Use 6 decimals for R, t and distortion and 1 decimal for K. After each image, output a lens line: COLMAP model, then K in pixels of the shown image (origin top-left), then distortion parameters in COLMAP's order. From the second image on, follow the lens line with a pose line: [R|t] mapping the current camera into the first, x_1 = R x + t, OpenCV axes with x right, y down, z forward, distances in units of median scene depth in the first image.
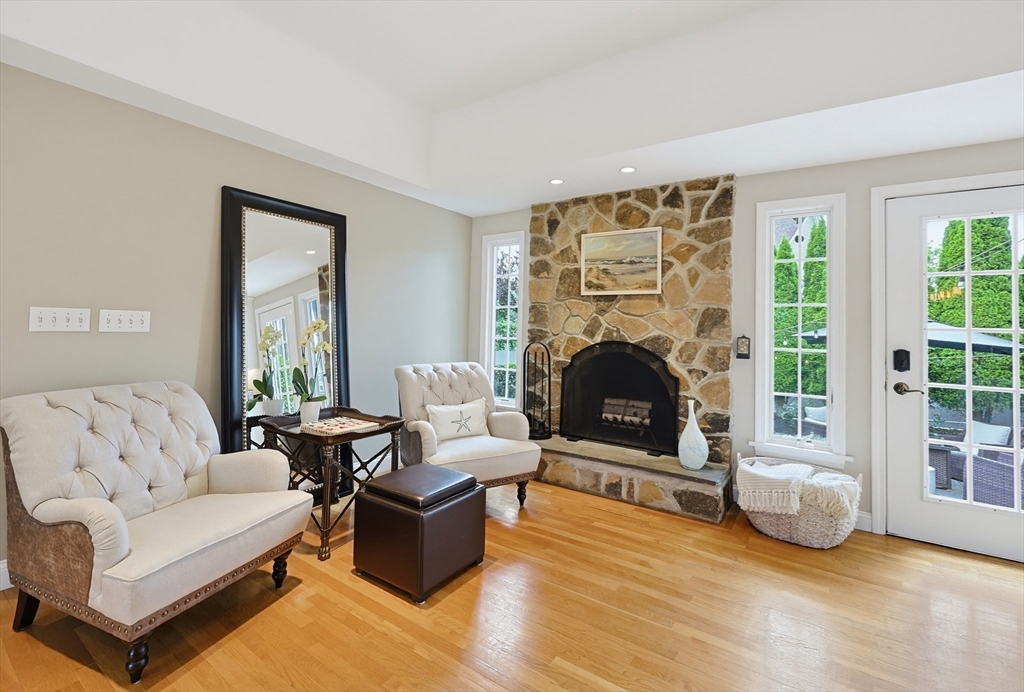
lens RADIAL K [[451.4, 0, 516.8], [0, 451.4, 311.6], [0, 0, 1]] dist [0.000023, 0.000095]
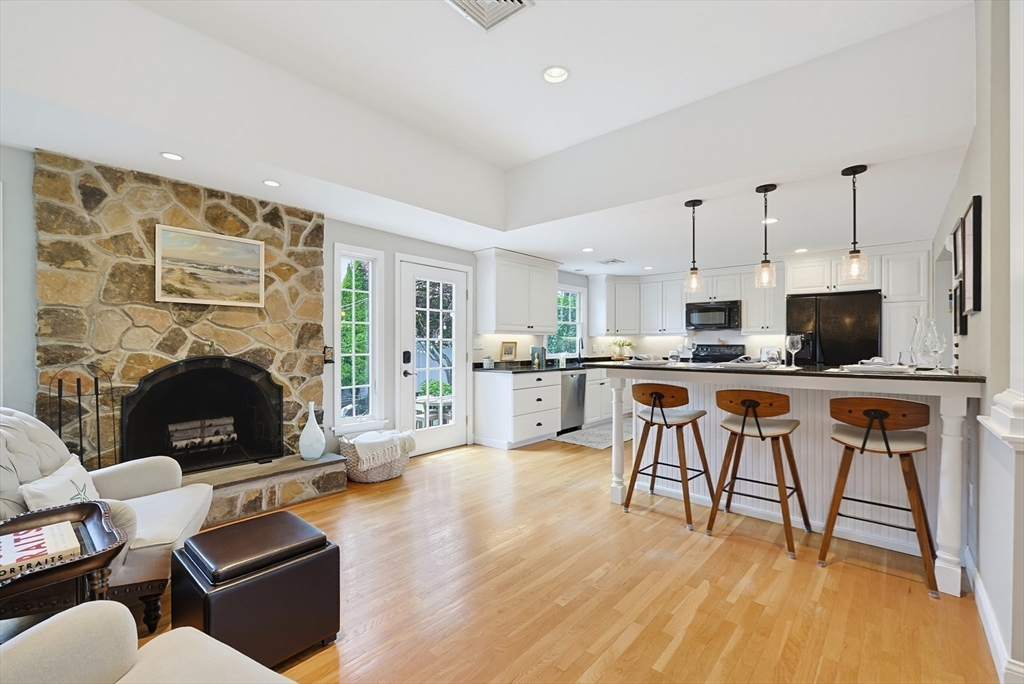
lens RADIAL K [[434.6, 0, 513.7], [0, 434.6, 345.5], [0, 0, 1]] dist [-0.000135, -0.000016]
pose [[0.129470, -0.028746, 0.991167, -0.611507], [-0.033298, 0.998890, 0.033320, -0.005041], [-0.991024, -0.037318, 0.128369, 0.313790]]
